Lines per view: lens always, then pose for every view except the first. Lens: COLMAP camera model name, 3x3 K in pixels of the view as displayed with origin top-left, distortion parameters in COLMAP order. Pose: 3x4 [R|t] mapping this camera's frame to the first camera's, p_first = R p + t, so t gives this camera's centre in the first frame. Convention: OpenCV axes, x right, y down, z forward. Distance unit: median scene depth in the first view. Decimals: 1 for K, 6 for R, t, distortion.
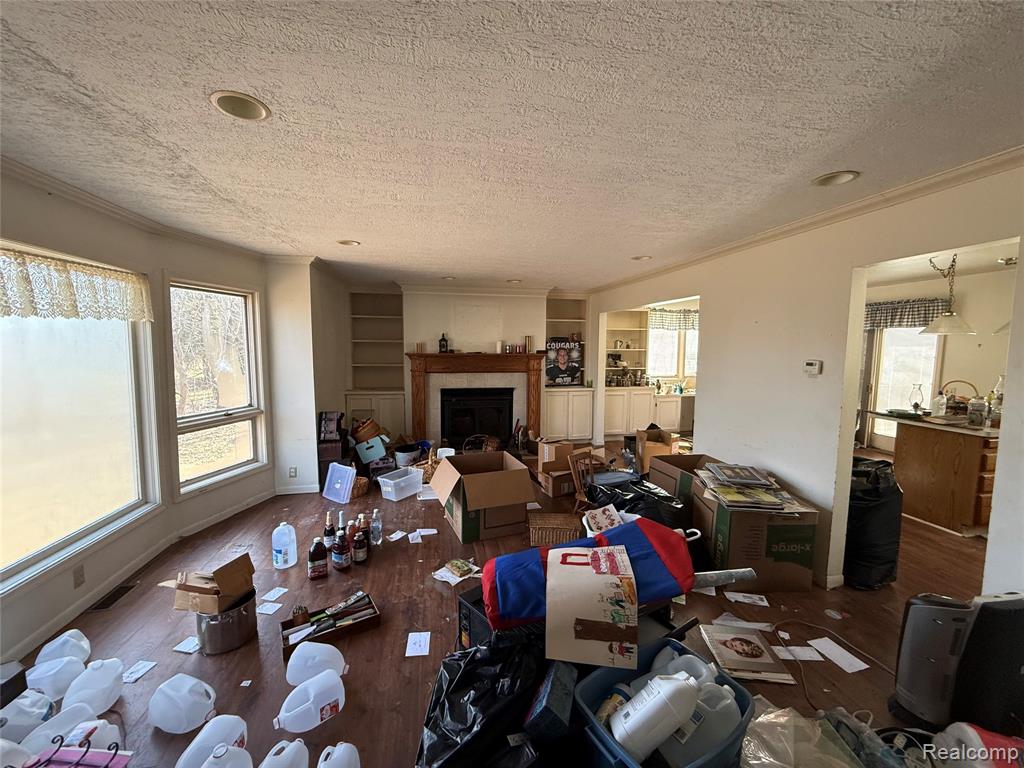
lens RADIAL K [[413.4, 0, 512.8], [0, 413.4, 381.8], [0, 0, 1]] dist [0.000514, 0.000334]
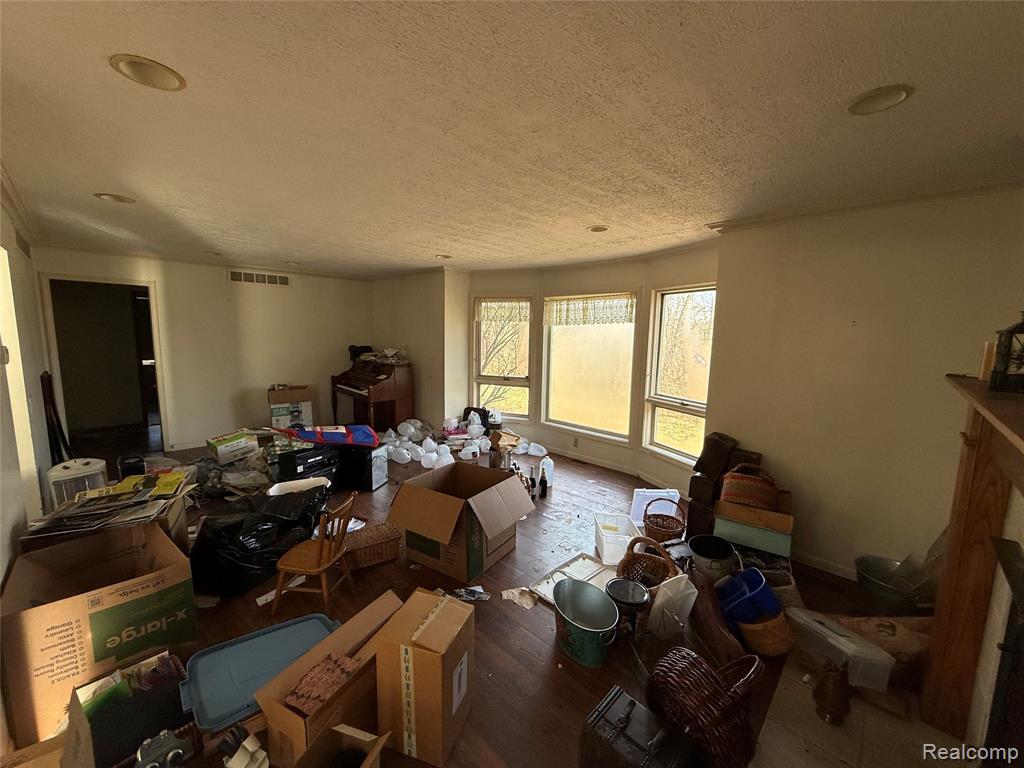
lens RADIAL K [[413.4, 0, 513.8], [0, 413.4, 383.8], [0, 0, 1]] dist [0.000514, 0.000334]
pose [[-0.811451, 0.050681, -0.582218, 0.413906], [-0.079230, 0.977495, 0.195514, -0.206096], [0.579024, 0.204780, -0.789174, 2.151966]]
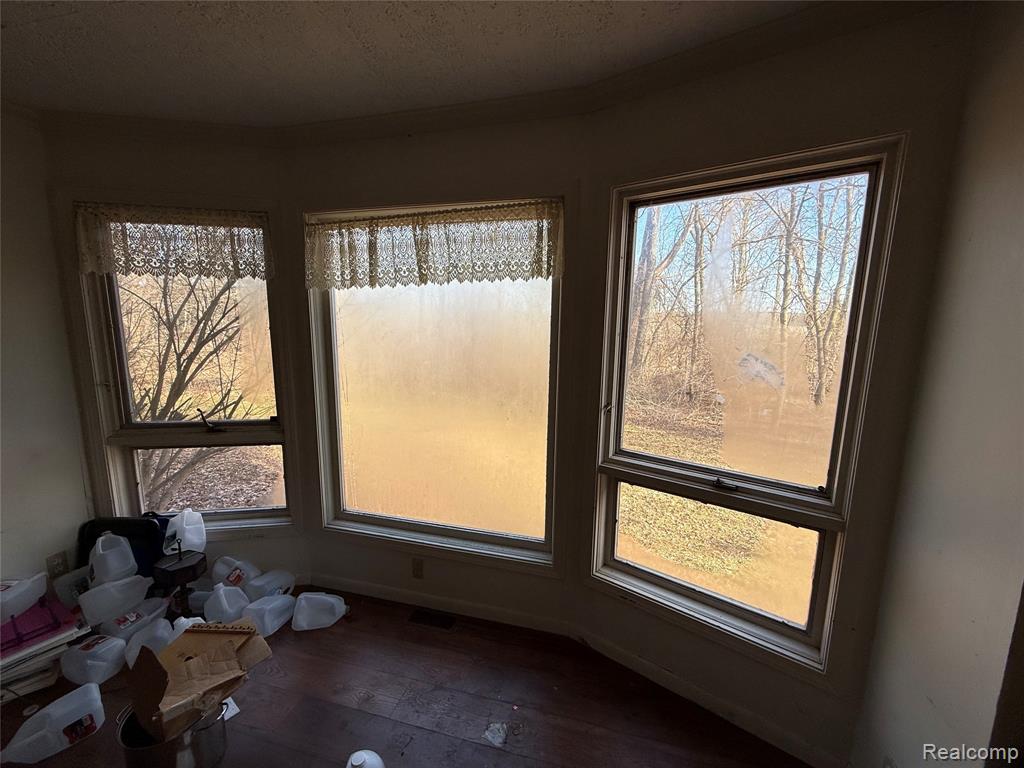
lens RADIAL K [[413.4, 0, 512.3], [0, 413.4, 378.0], [0, 0, 1]] dist [0.000514, 0.000334]
pose [[-0.422455, 0.119680, -0.898448, -0.314654], [-0.097842, 0.979431, 0.176473, -0.113274], [0.901088, 0.162458, -0.402056, 1.297958]]
